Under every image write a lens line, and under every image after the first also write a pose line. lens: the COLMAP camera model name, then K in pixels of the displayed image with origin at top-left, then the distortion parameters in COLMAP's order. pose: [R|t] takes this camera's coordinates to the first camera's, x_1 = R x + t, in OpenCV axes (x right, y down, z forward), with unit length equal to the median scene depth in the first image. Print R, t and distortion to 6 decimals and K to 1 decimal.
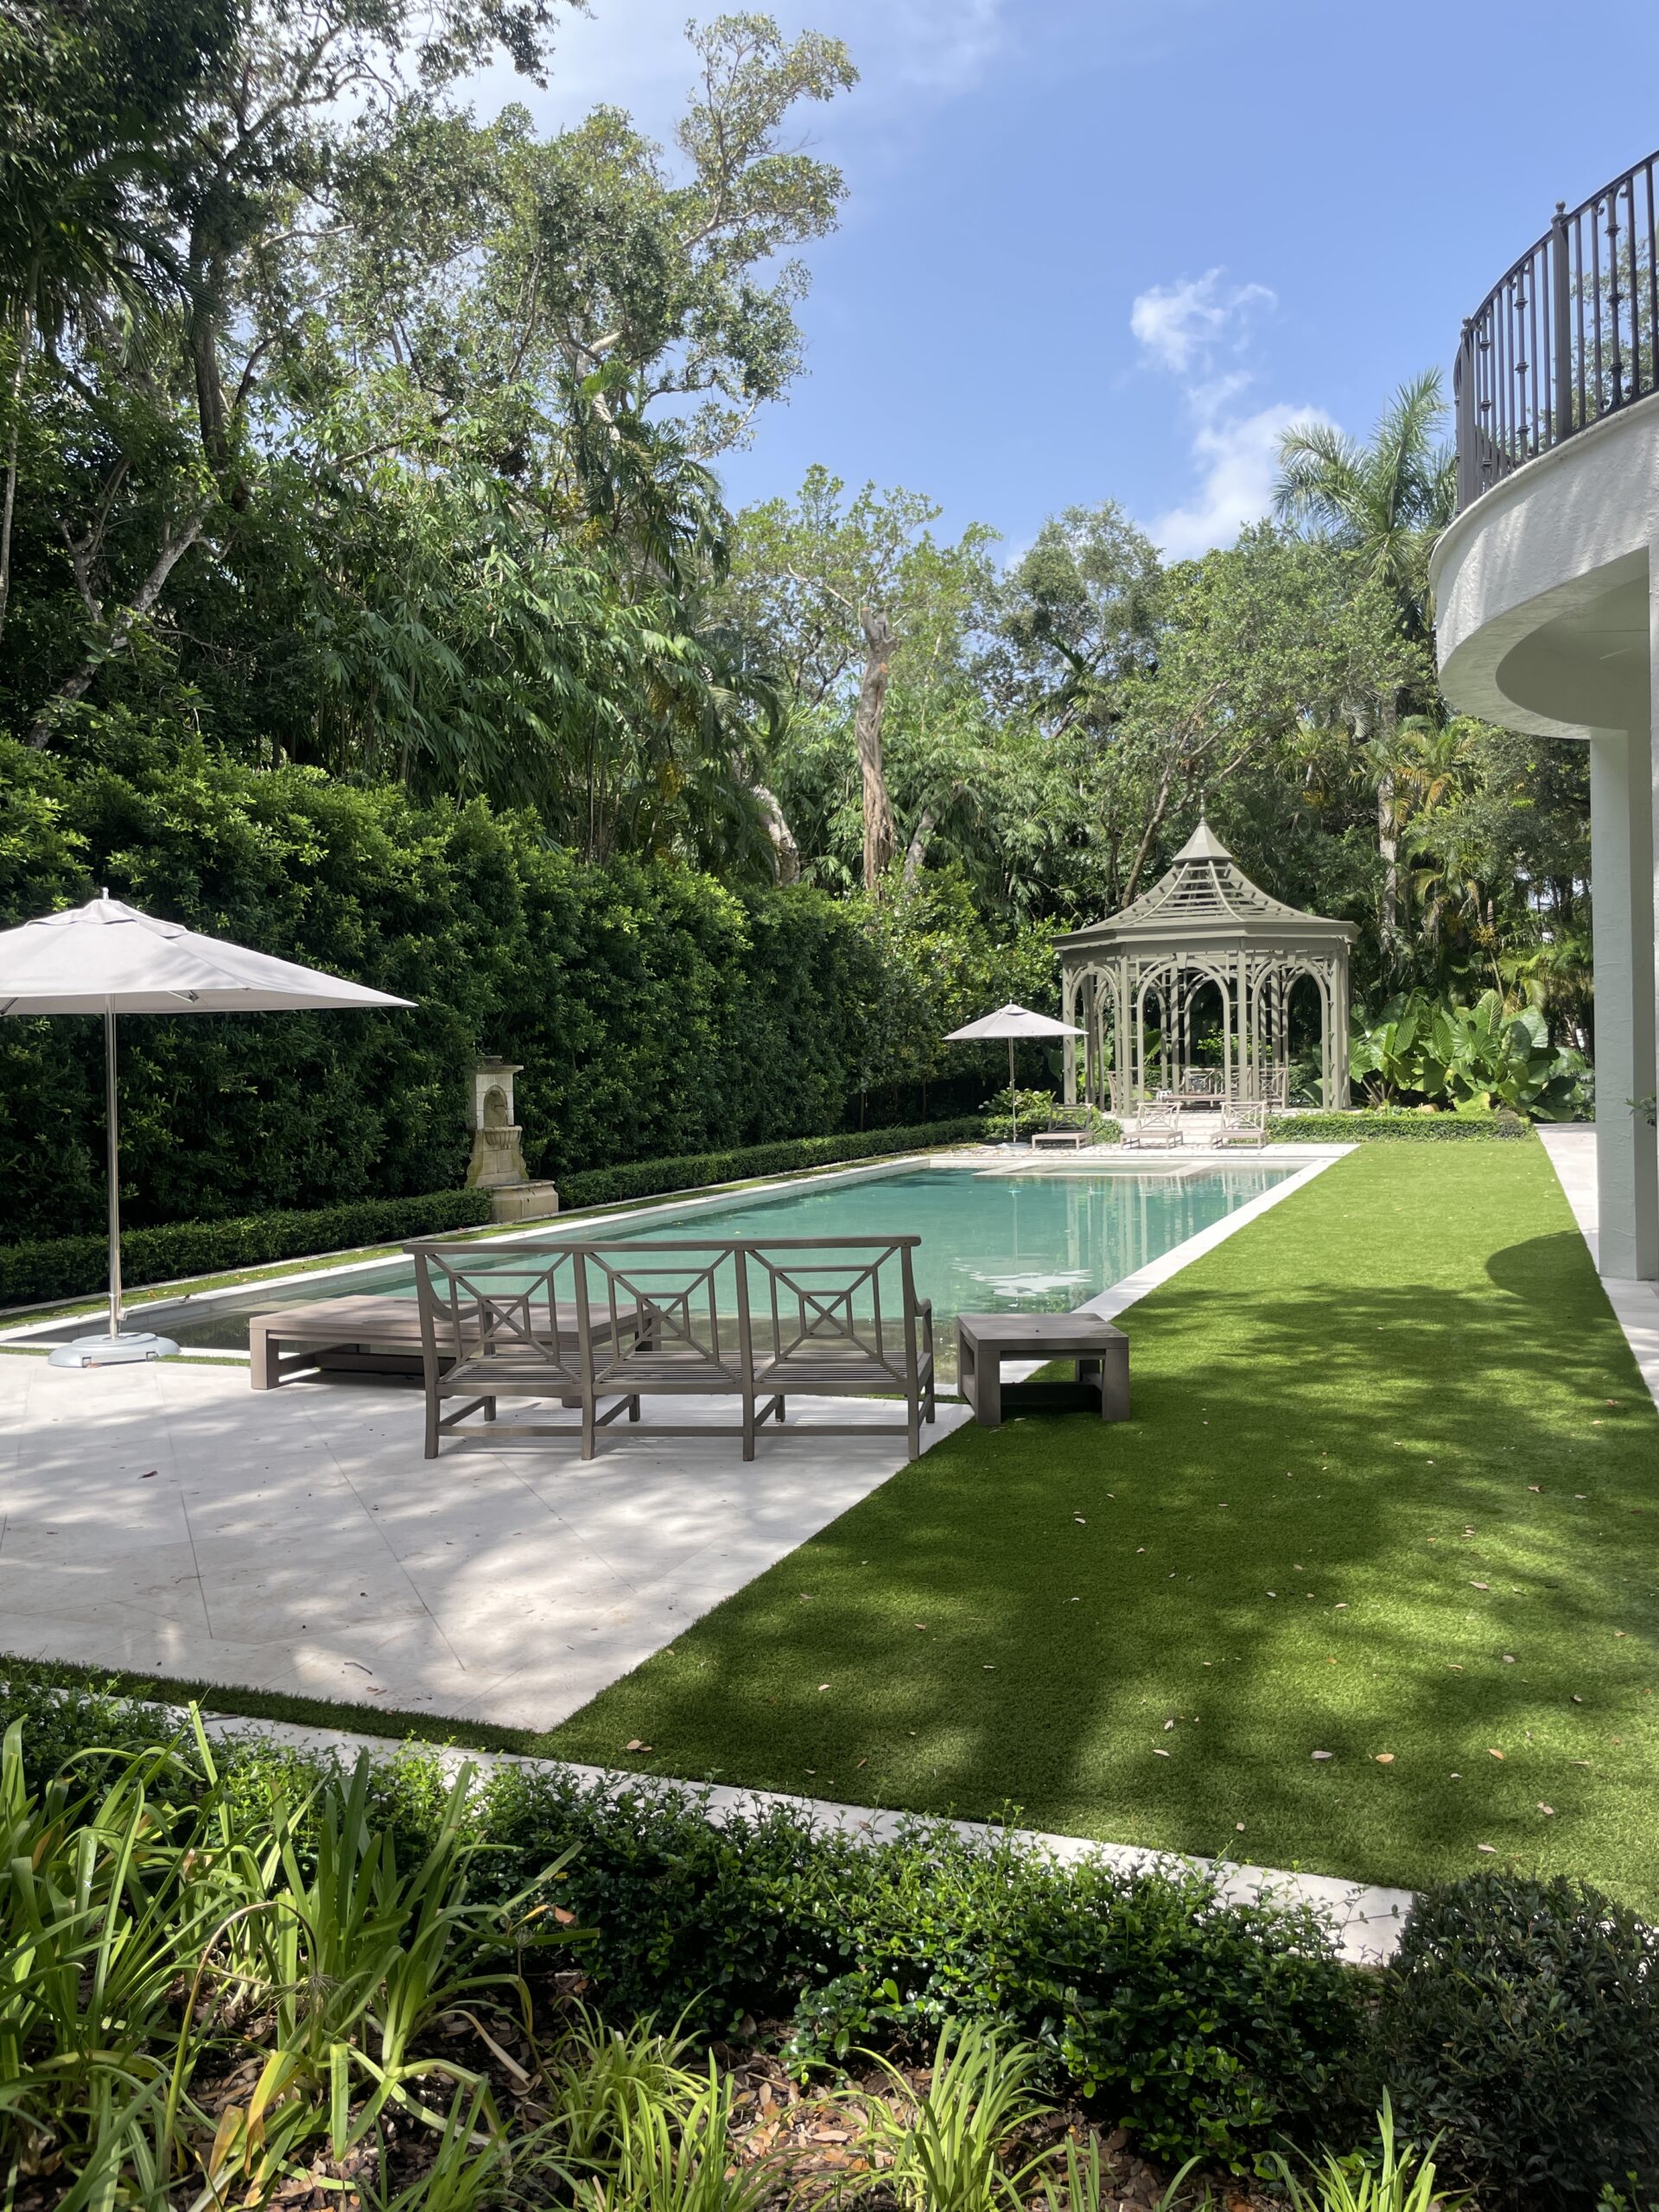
lens RADIAL K [[1704.2, 0, 831.8], [0, 1704.2, 1089.8], [0, 0, 1]] dist [0.098882, -0.144358]
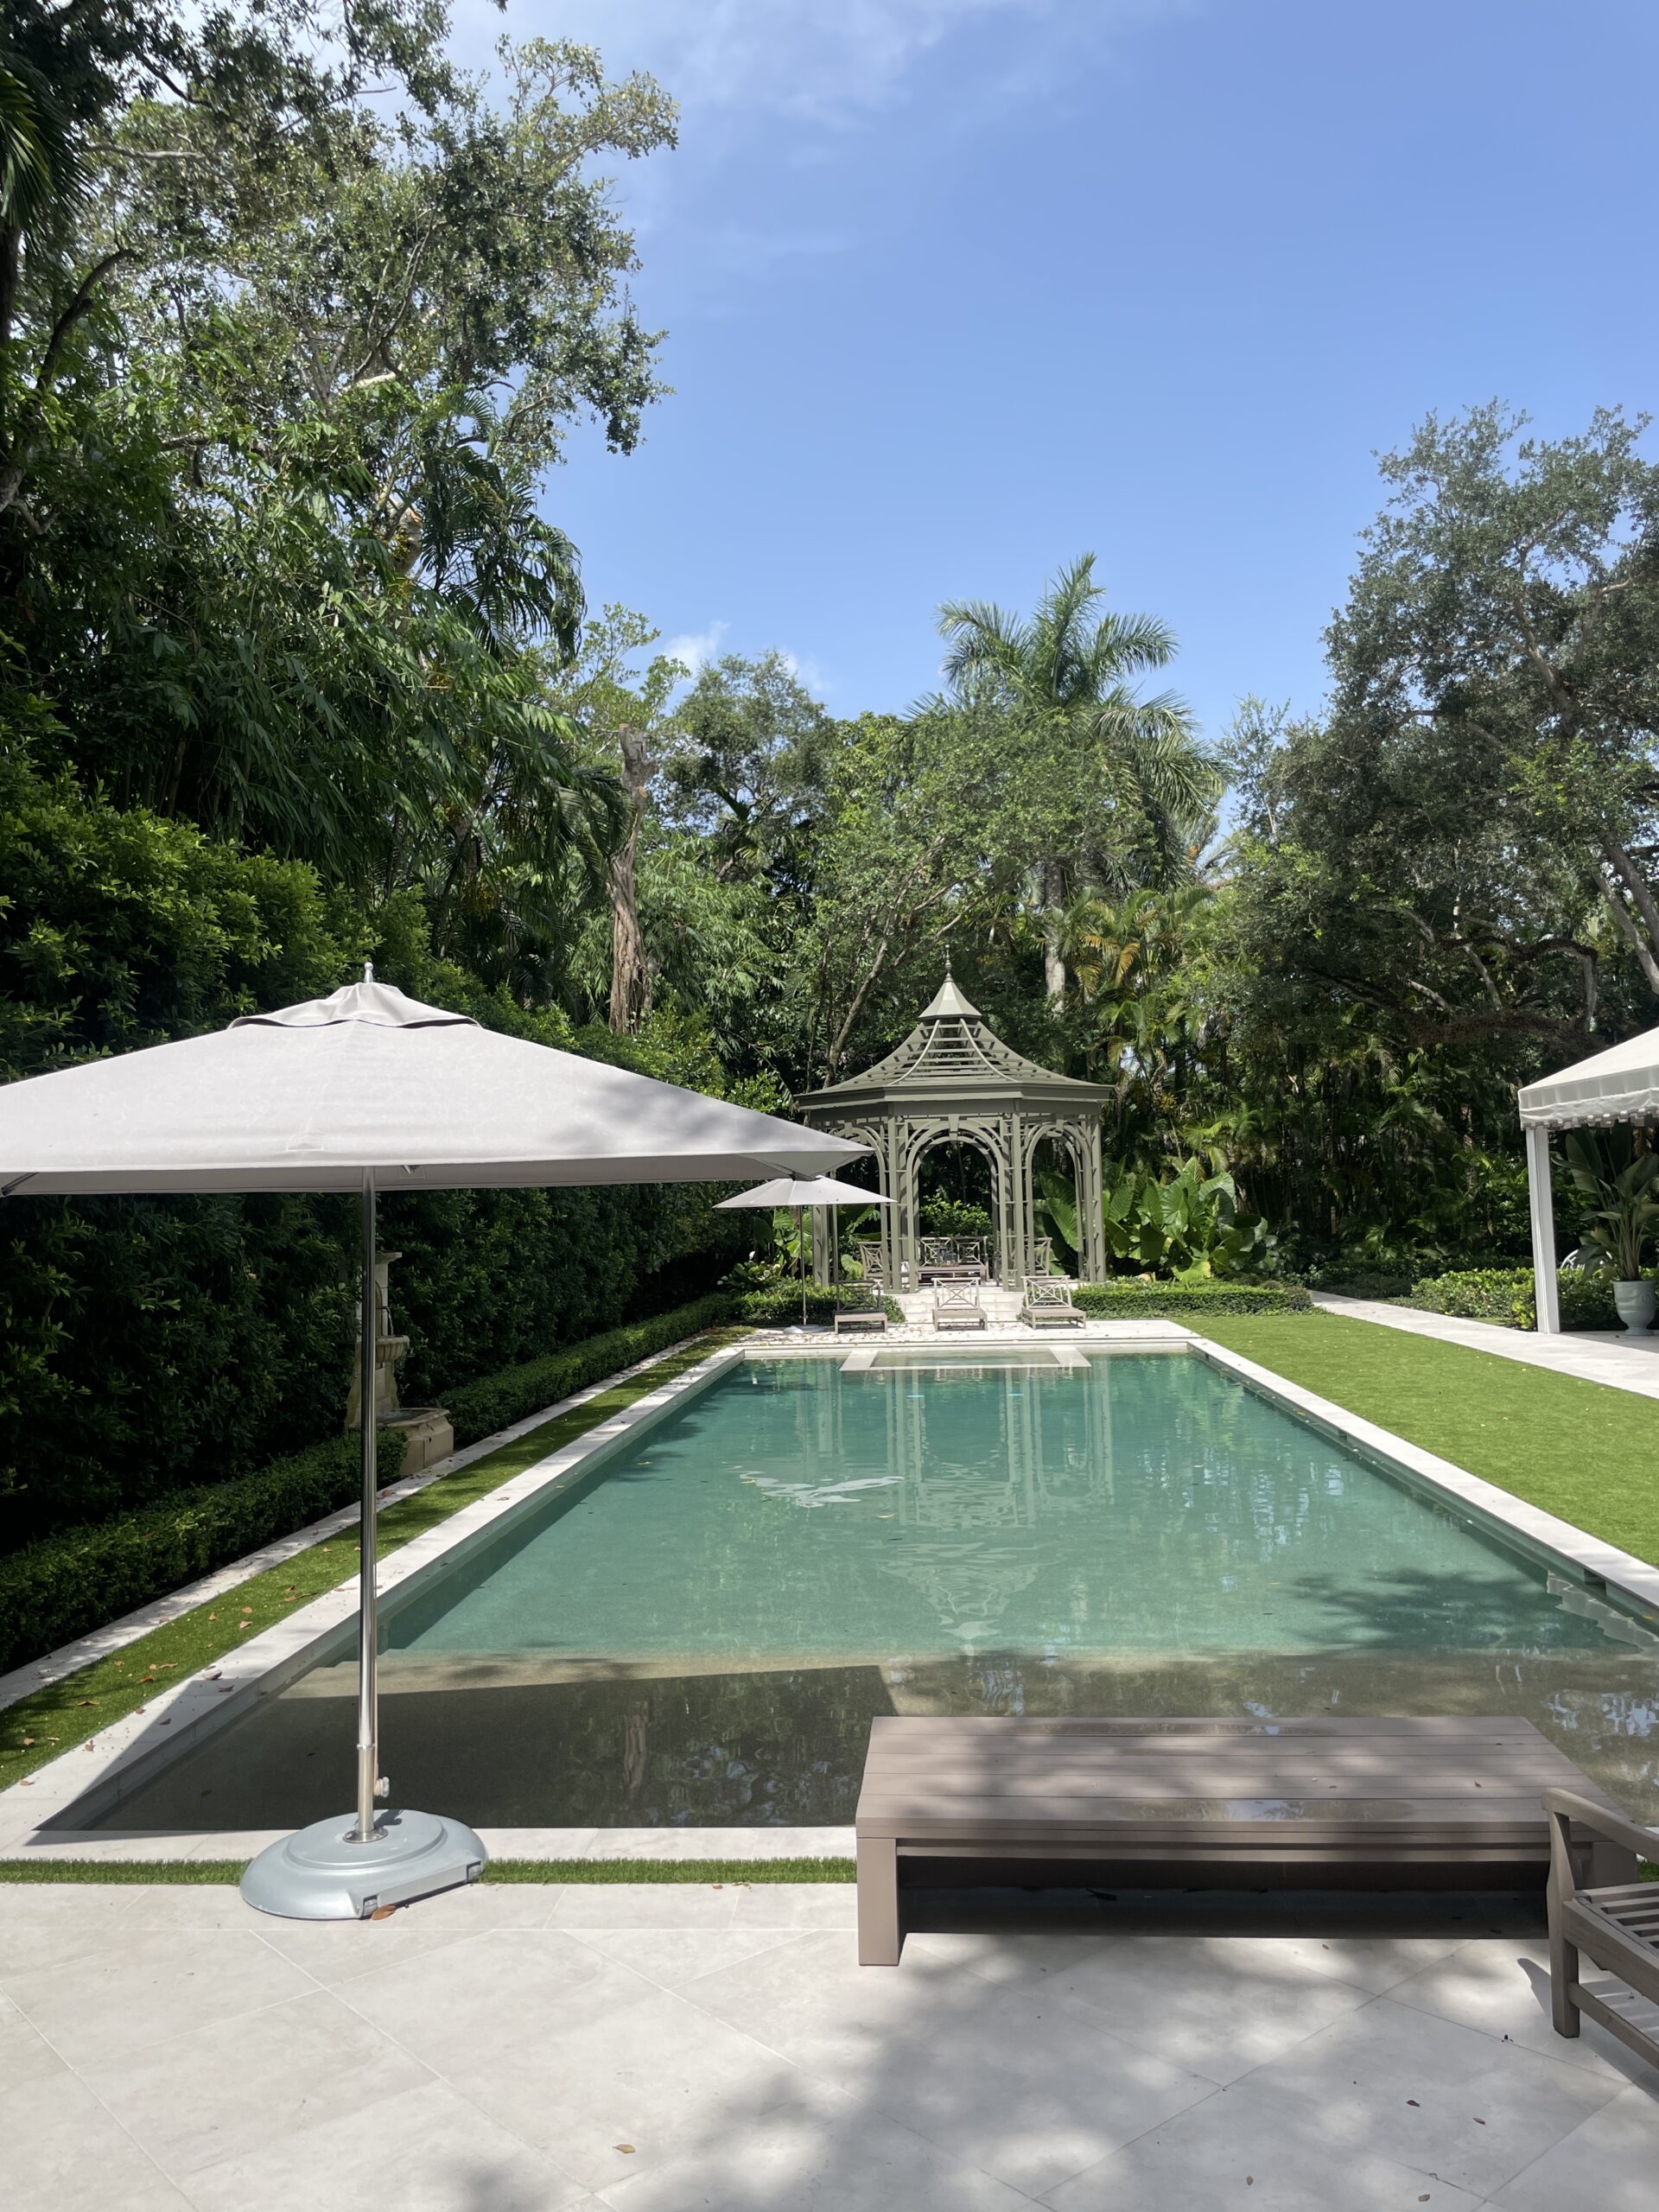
lens RADIAL K [[1708.5, 0, 858.6], [0, 1708.5, 1073.7], [0, 0, 1]] dist [0.123489, -0.182706]
pose [[0.950526, 0.020966, 0.309935, -0.128780], [0.011506, 0.994659, -0.102573, -0.007048], [-0.310430, 0.101065, 0.945208, 0.129810]]
